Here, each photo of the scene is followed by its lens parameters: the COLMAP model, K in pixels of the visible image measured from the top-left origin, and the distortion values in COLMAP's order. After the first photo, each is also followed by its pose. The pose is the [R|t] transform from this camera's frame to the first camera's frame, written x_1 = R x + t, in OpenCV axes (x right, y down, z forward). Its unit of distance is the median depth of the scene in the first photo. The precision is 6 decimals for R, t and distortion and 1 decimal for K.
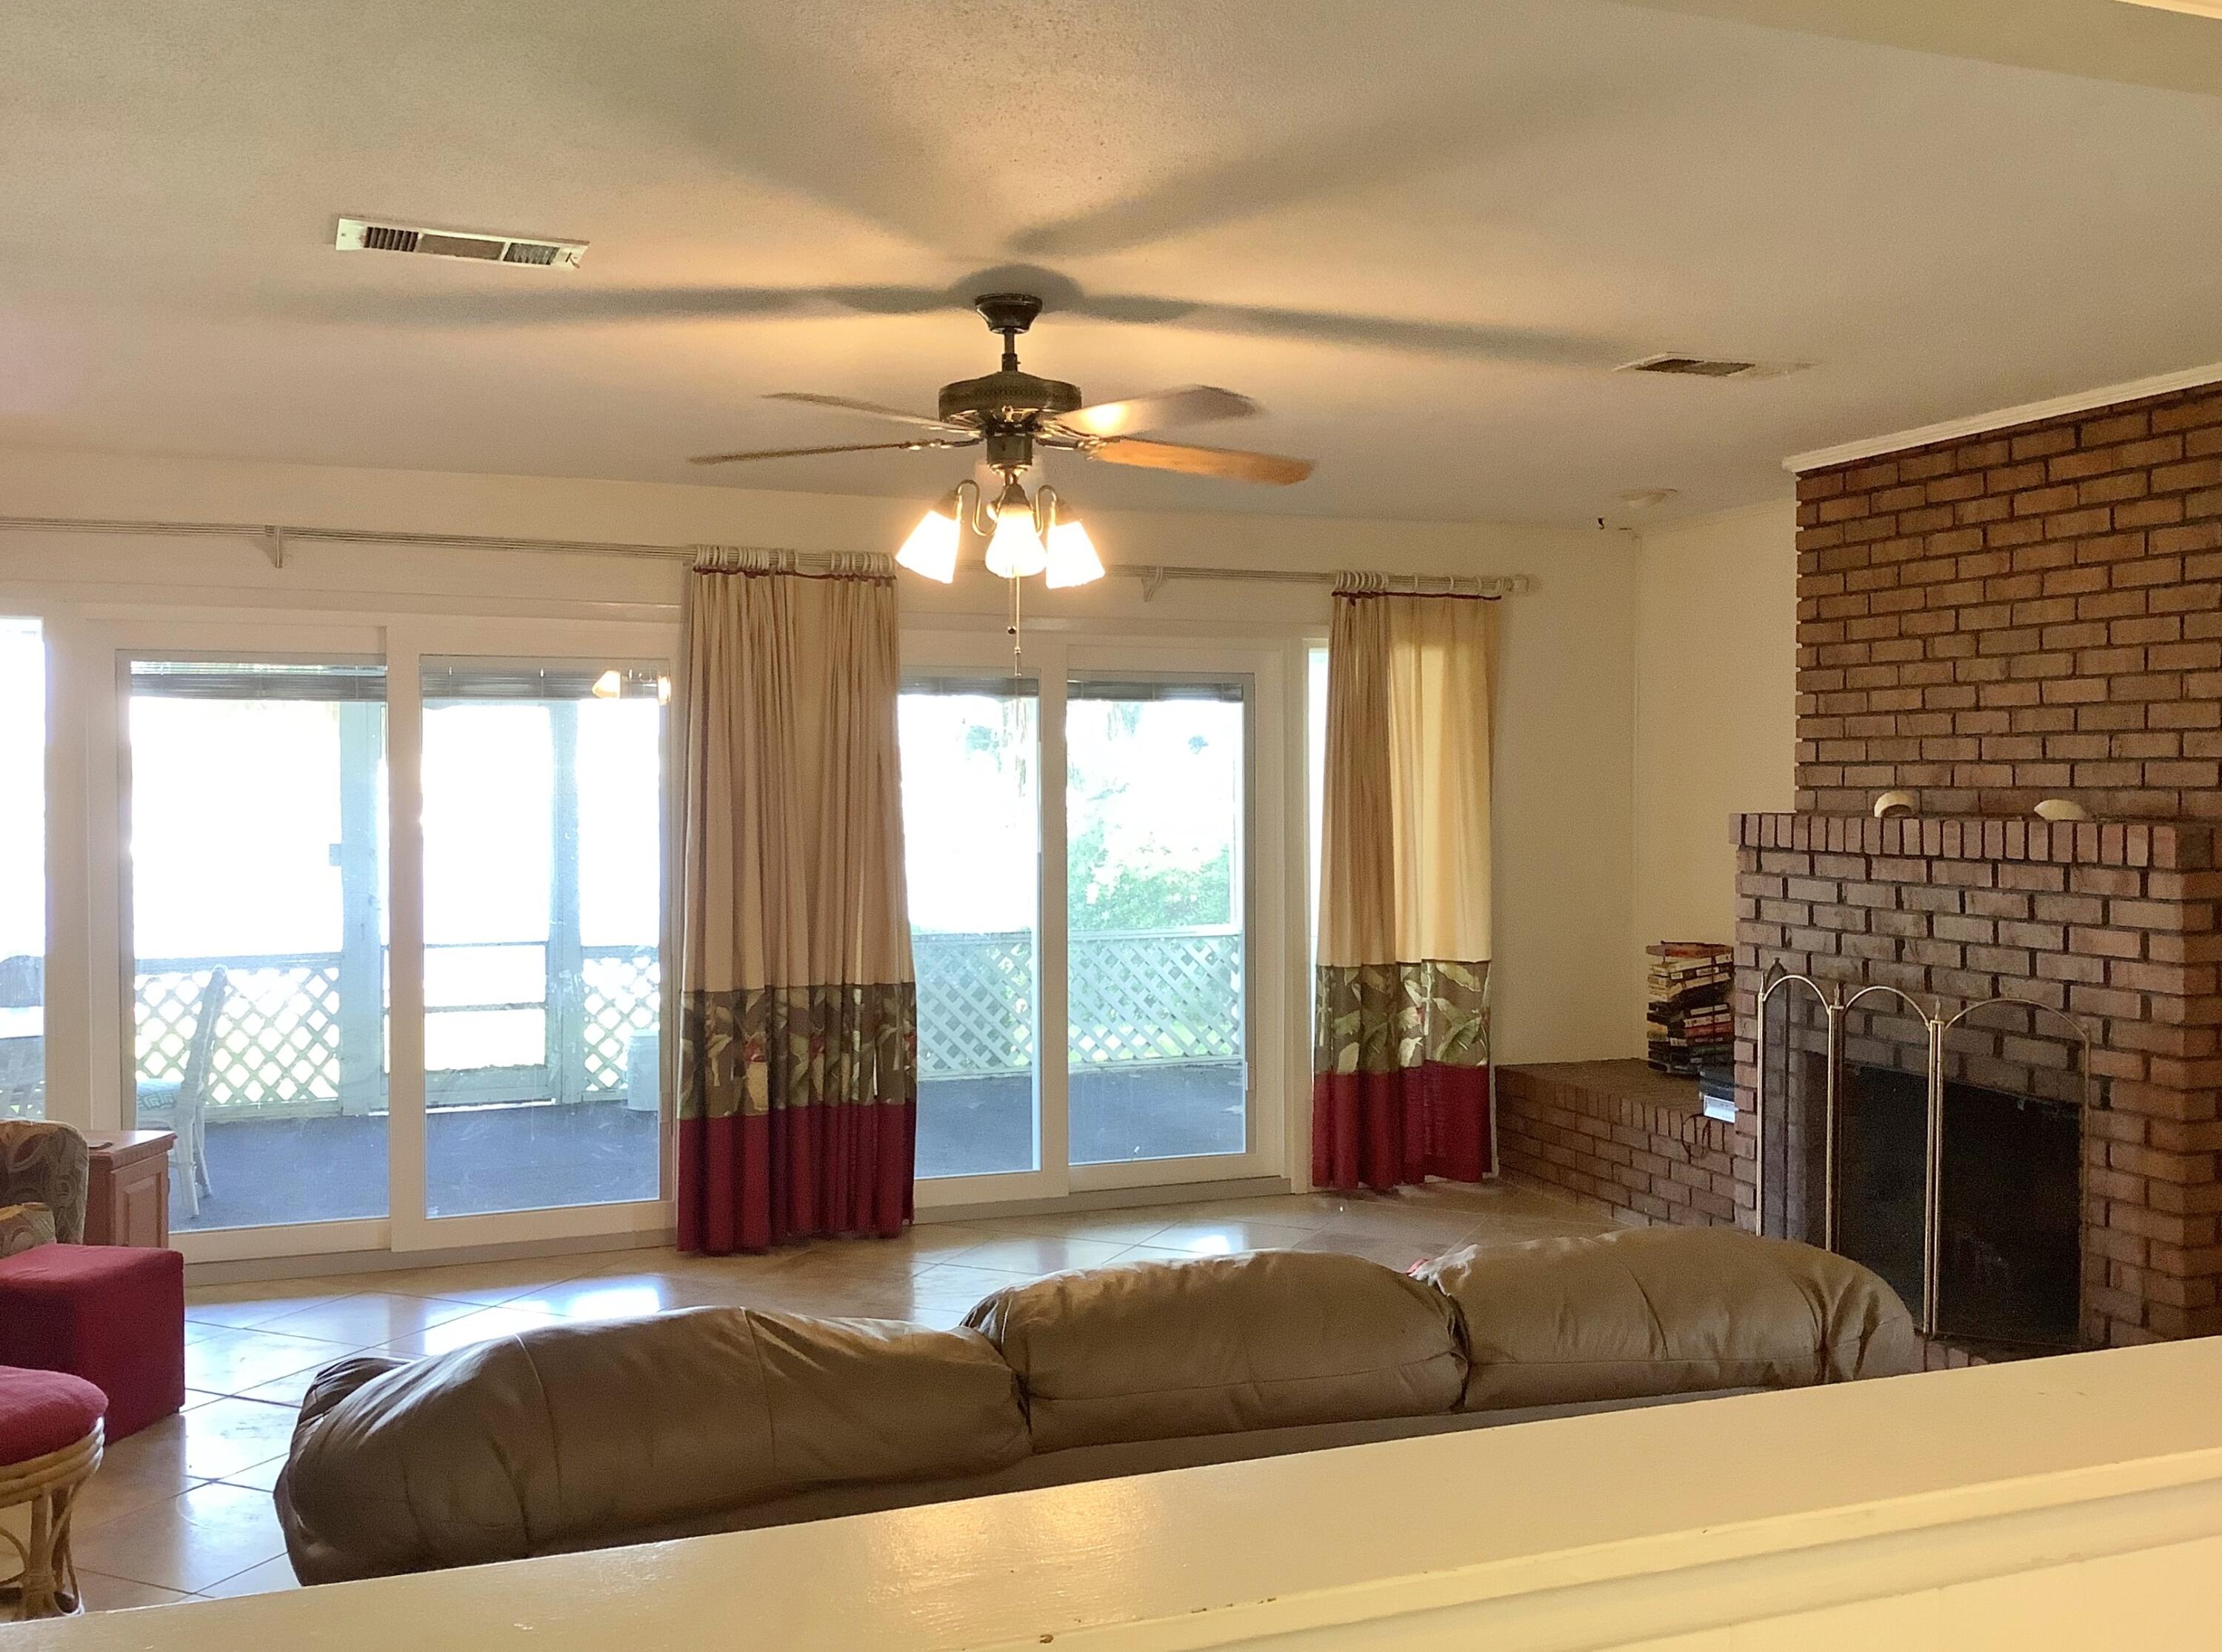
lens RADIAL K [[1974.7, 0, 1054.1], [0, 1974.7, 832.4], [0, 0, 1]] dist [0.110225, -0.202285]
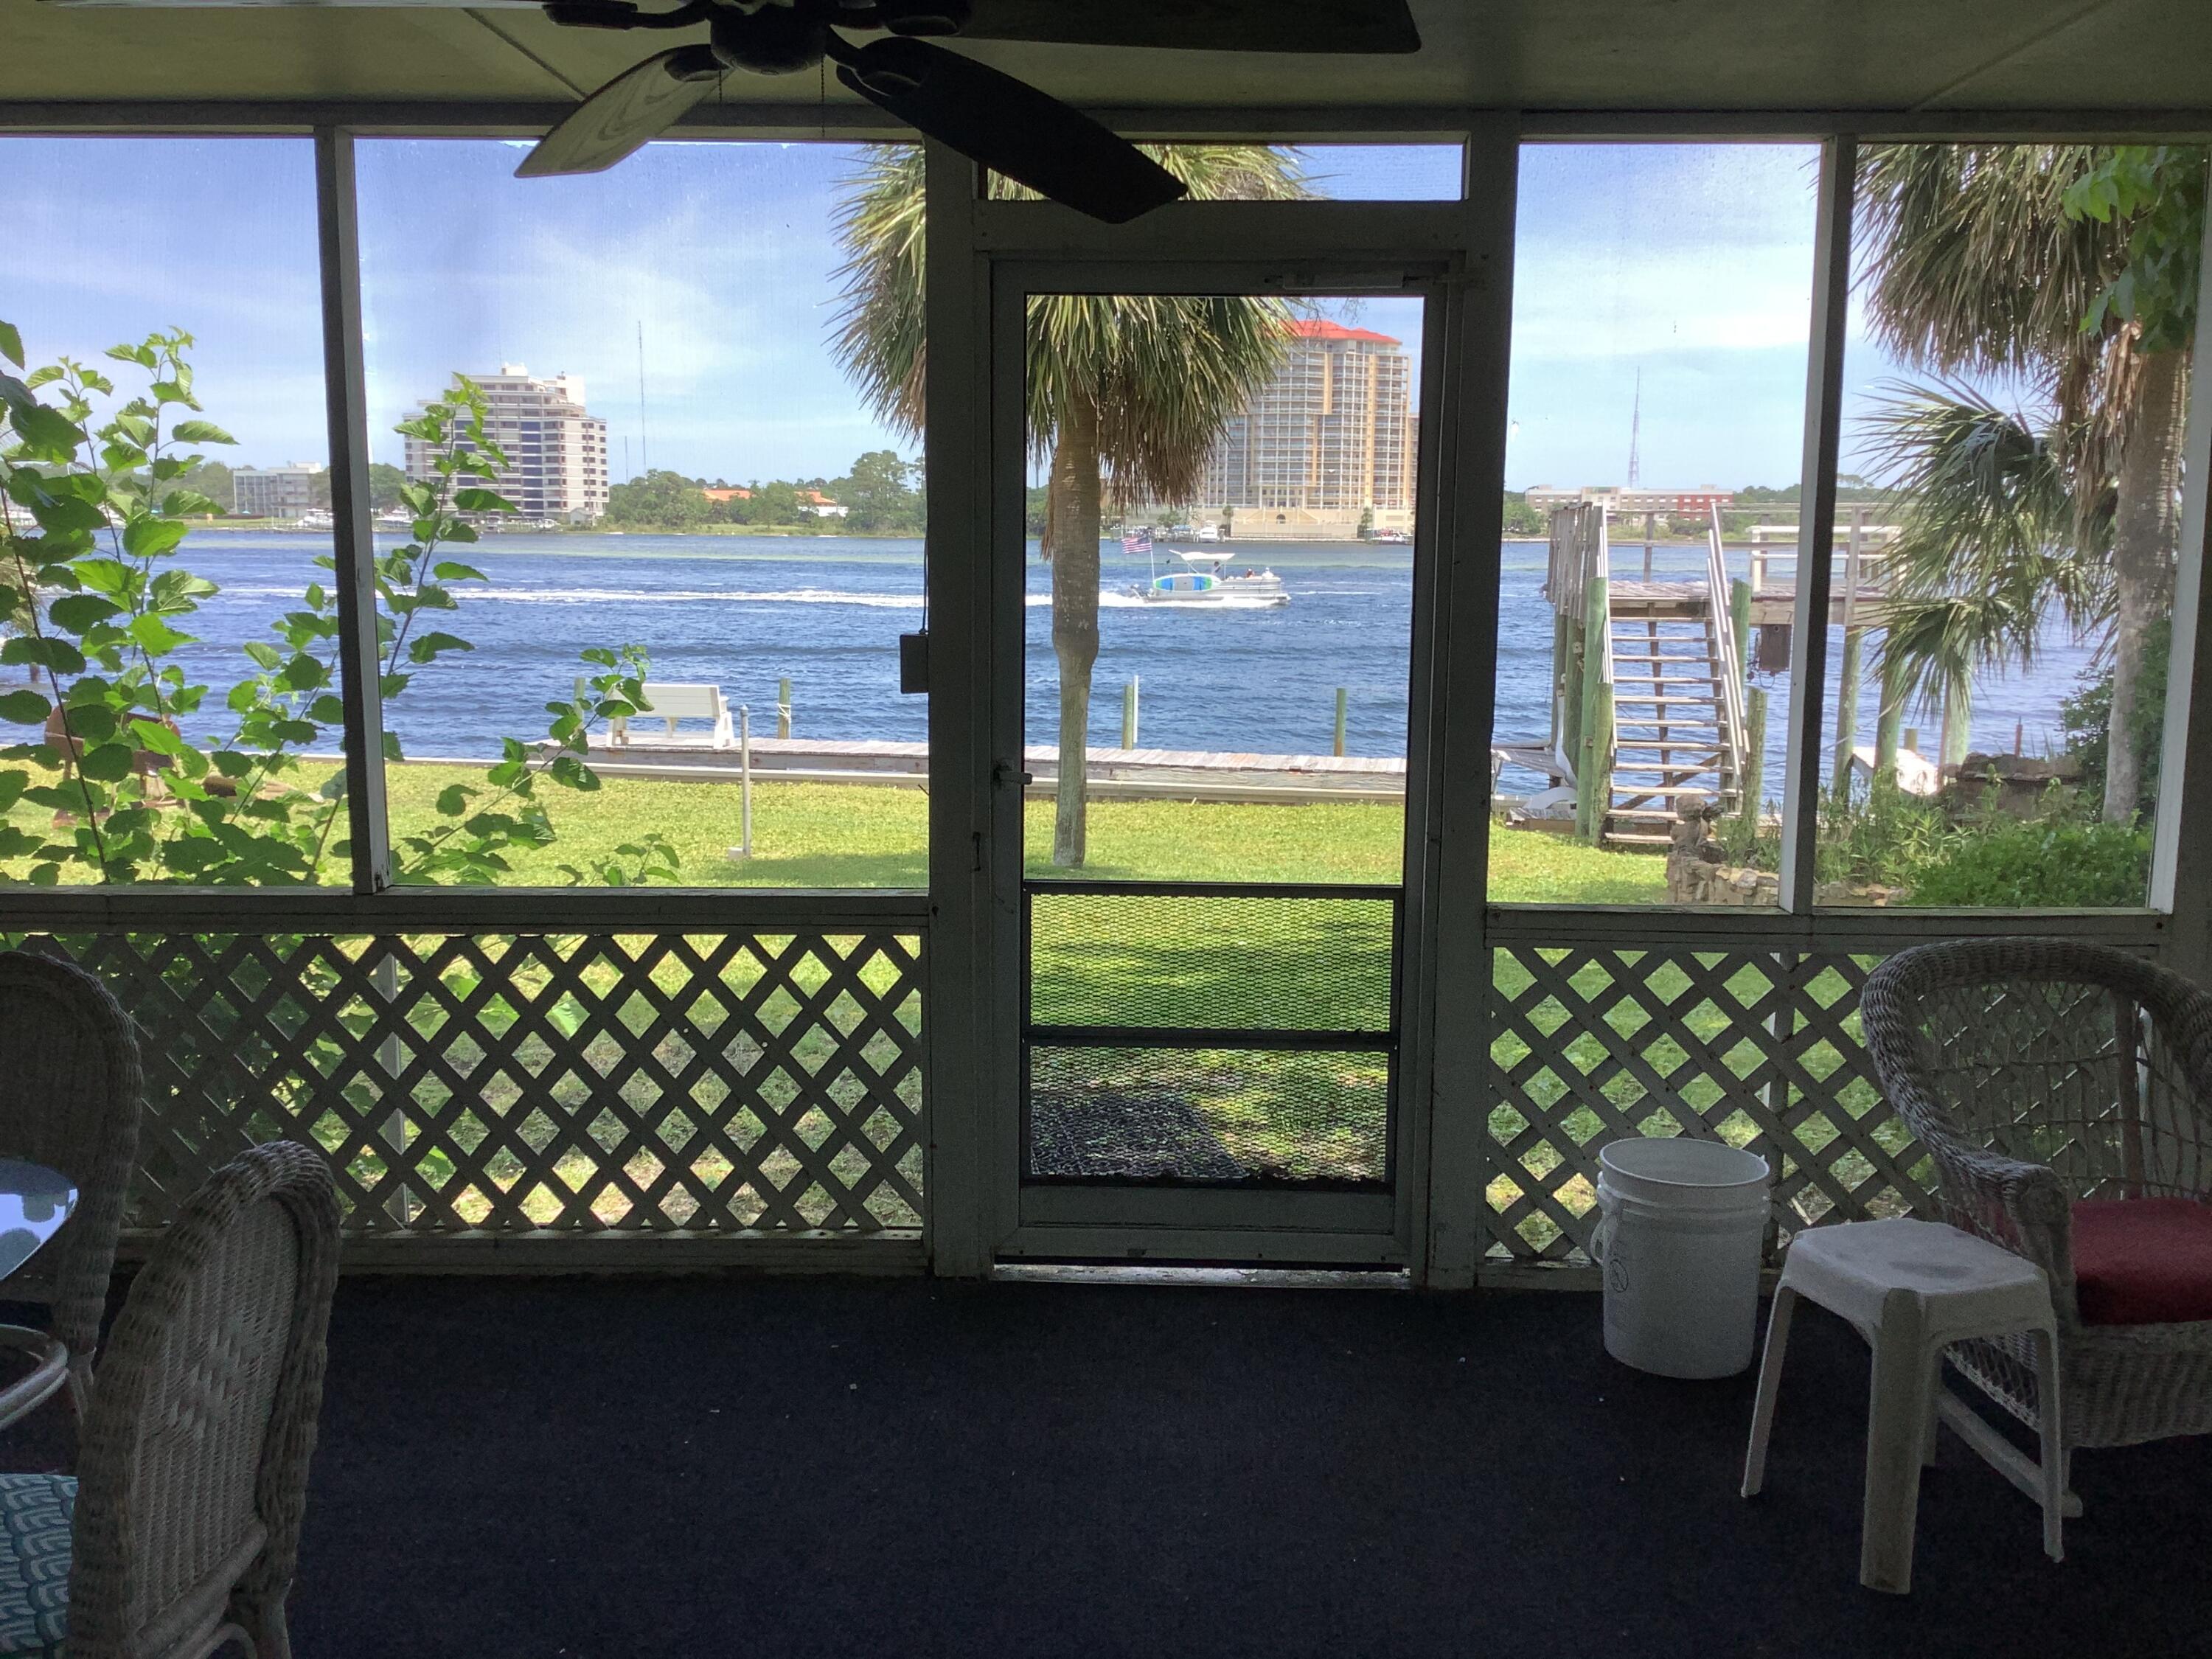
lens RADIAL K [[2017.7, 0, 1100.0], [0, 2017.7, 820.5], [0, 0, 1]] dist [0.136483, -0.265982]
pose [[0.930369, 0.056966, -0.362172, -0.301178], [-0.016762, 0.993431, 0.113198, -0.010175], [0.366242, -0.099246, 0.925212, 1.100583]]
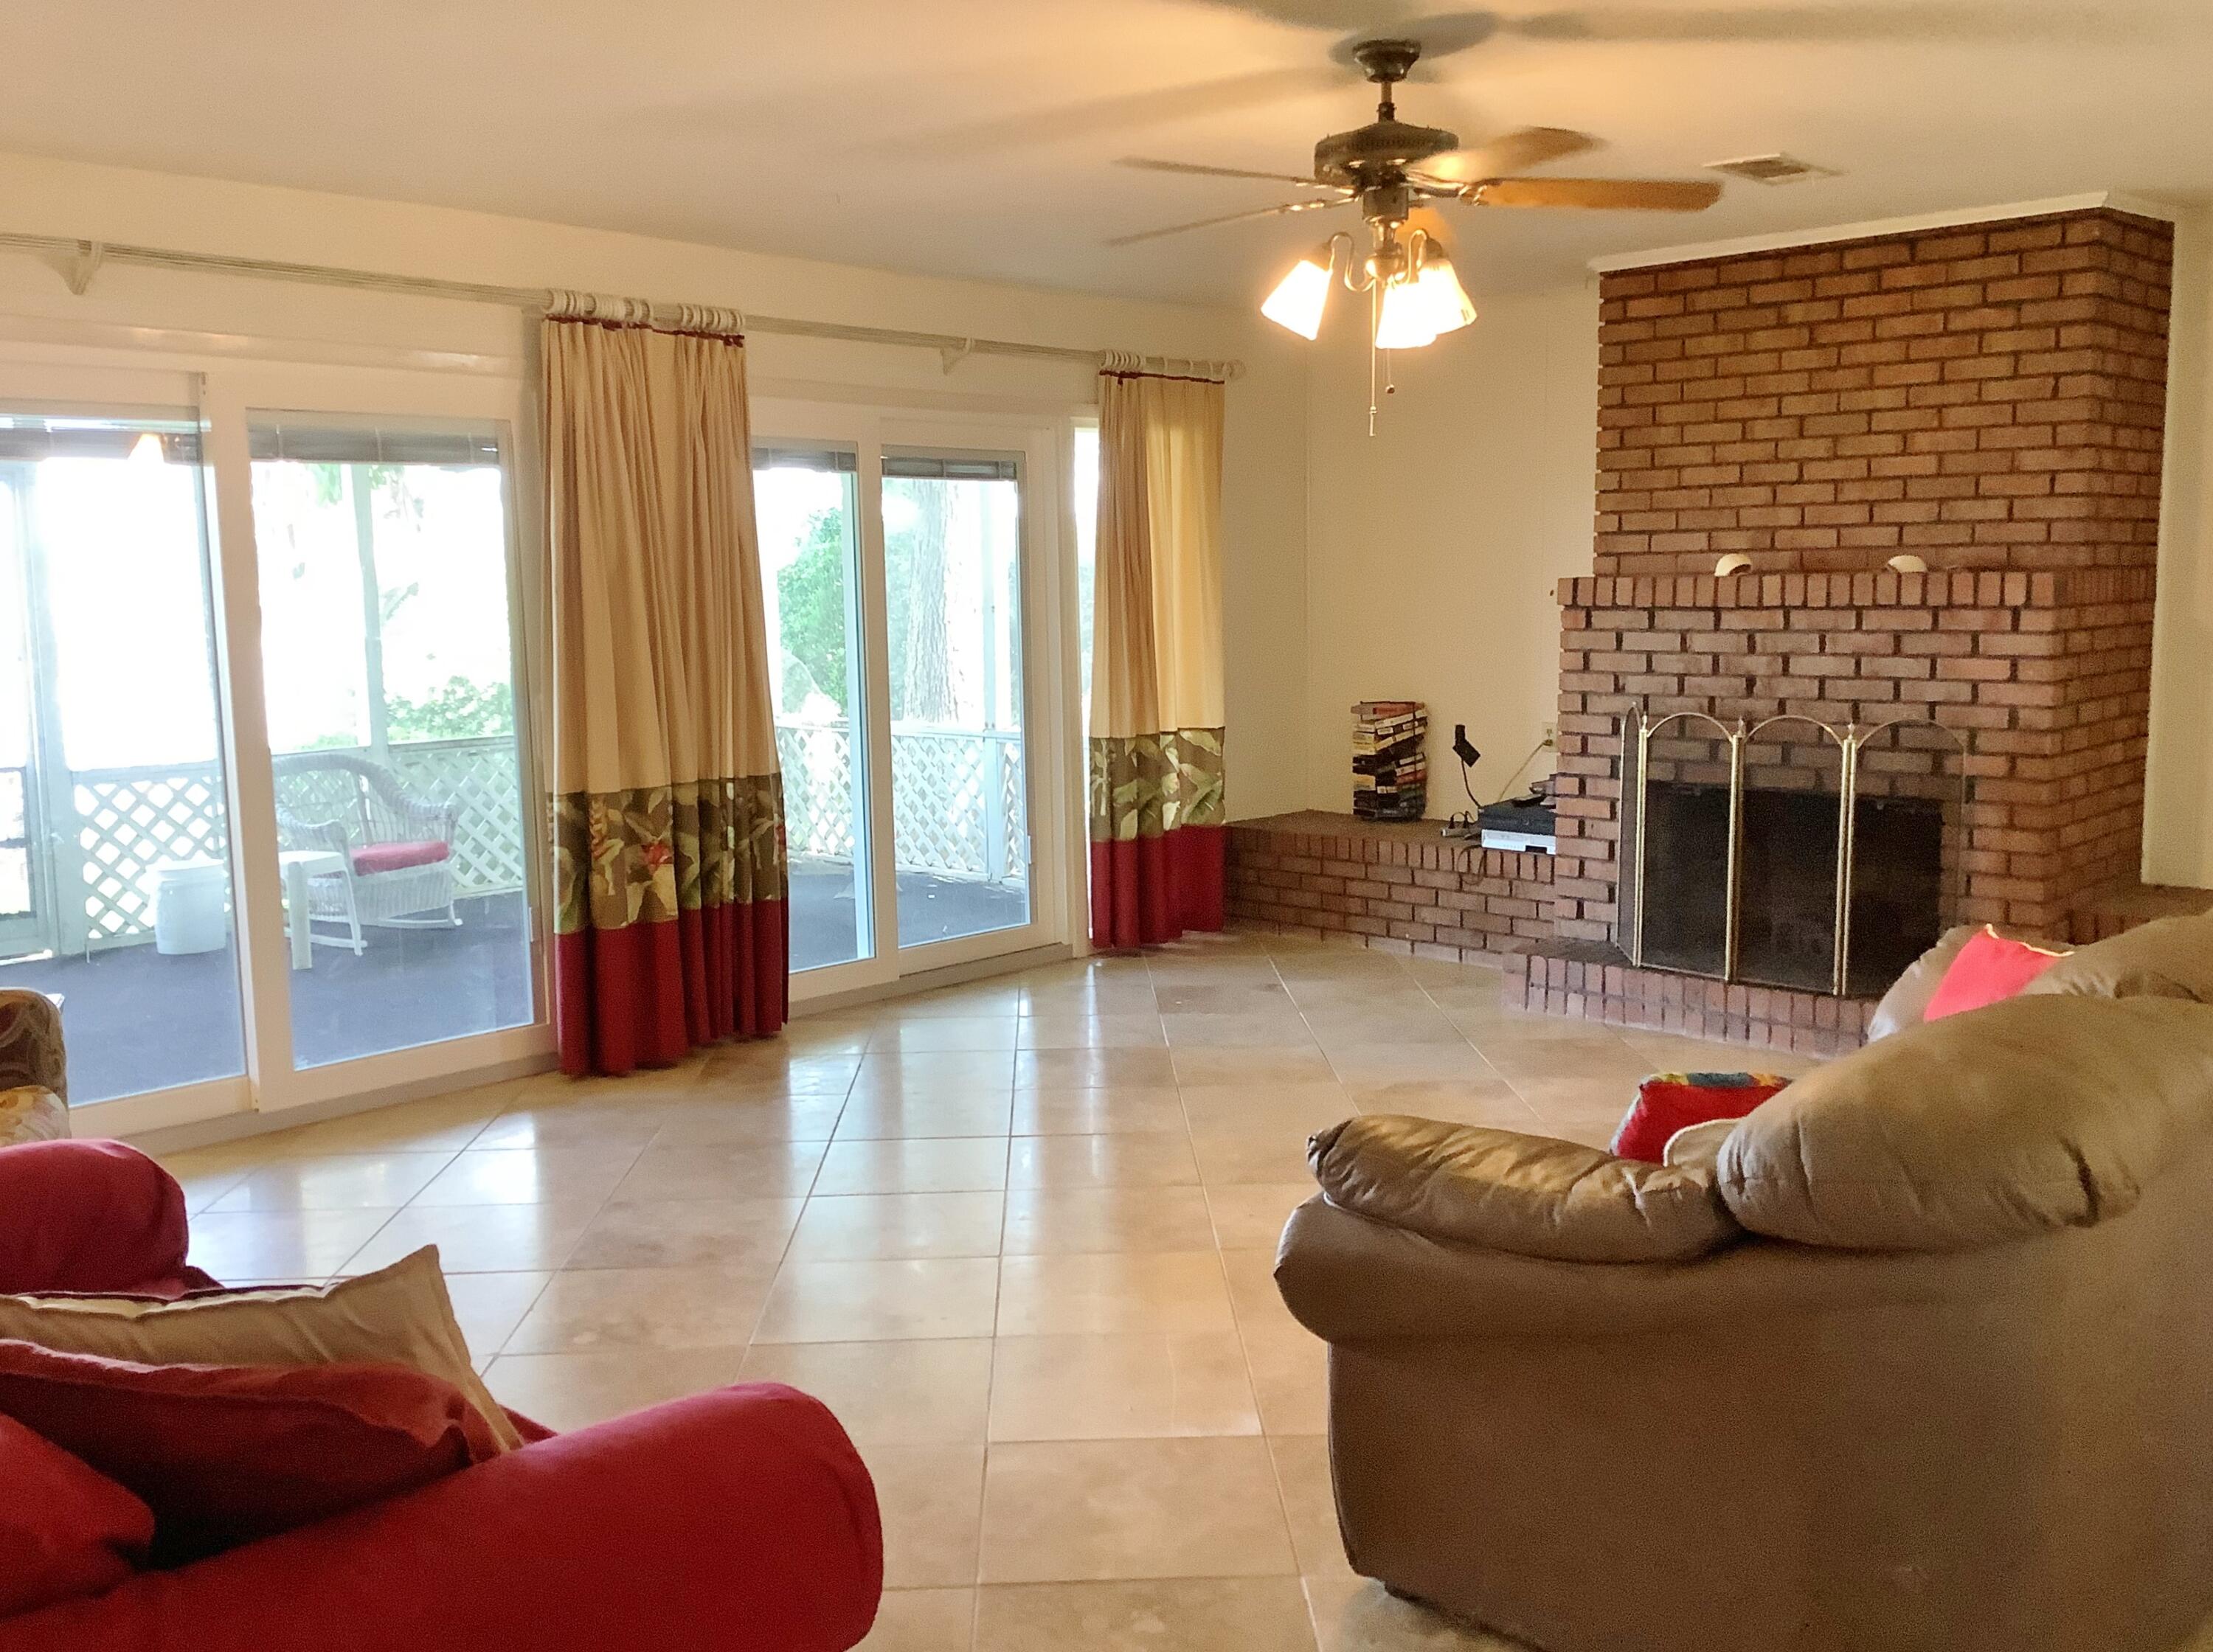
lens RADIAL K [[1966.7, 0, 1049.8], [0, 1966.7, 832.4], [0, 0, 1]] dist [0.110225, -0.202285]
pose [[0.901117, -0.068658, 0.428105, -0.420934], [0.025516, 0.994069, 0.105717, 0.008060], [-0.432824, -0.084340, 0.897525, 0.099900]]
